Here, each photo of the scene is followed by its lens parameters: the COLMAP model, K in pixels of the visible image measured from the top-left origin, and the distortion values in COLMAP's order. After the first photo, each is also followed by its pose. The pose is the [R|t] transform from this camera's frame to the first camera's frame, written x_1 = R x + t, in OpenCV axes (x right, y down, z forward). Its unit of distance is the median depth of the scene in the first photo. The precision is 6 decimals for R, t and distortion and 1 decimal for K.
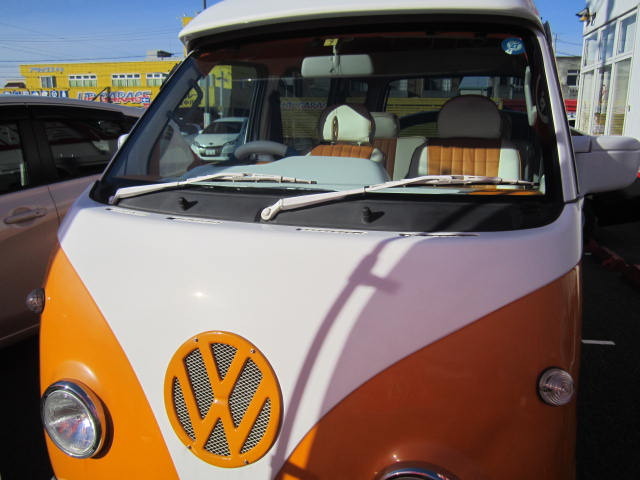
lens RADIAL K [[517.1, 0, 320.0], [0, 517.1, 240.0], [0, 0, 1]] dist [-0.050862, 0.007727]
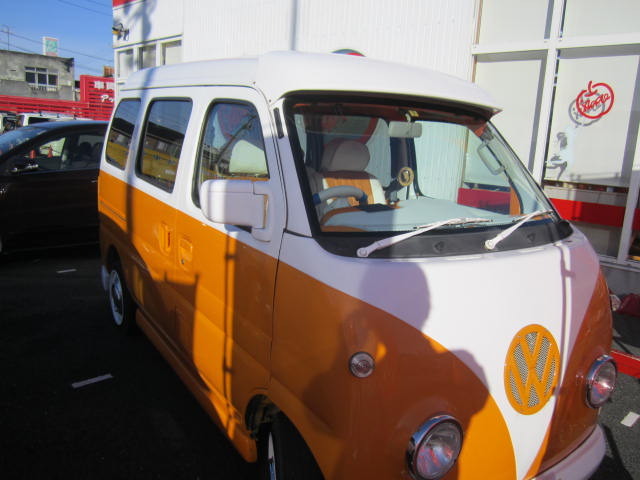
lens RADIAL K [[517.1, 0, 320.0], [0, 517.1, 240.0], [0, 0, 1]] dist [-0.050862, 0.007727]
pose [[0.543559, -0.130861, 0.829107, -1.418433], [0.125604, 0.989331, 0.073805, -0.214807], [-0.829920, 0.064022, 0.554197, 0.551384]]
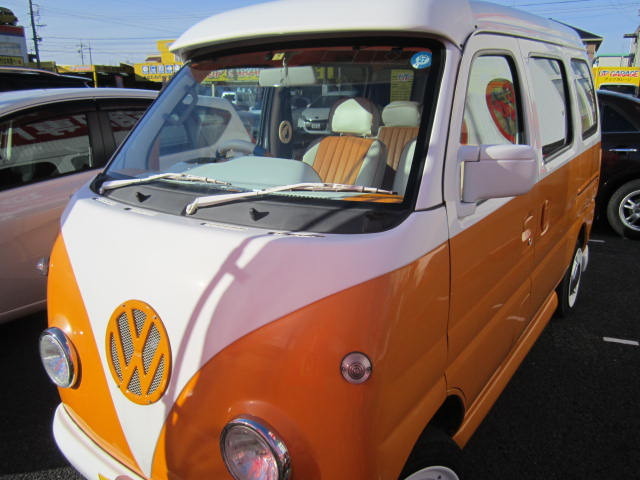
lens RADIAL K [[517.1, 0, 320.0], [0, 517.1, 240.0], [0, 0, 1]] dist [-0.050862, 0.007727]
pose [[0.976266, 0.050362, -0.210636, 0.427879], [-0.039365, 0.997650, 0.056082, -0.053403], [0.212965, -0.046460, 0.975955, -0.128782]]
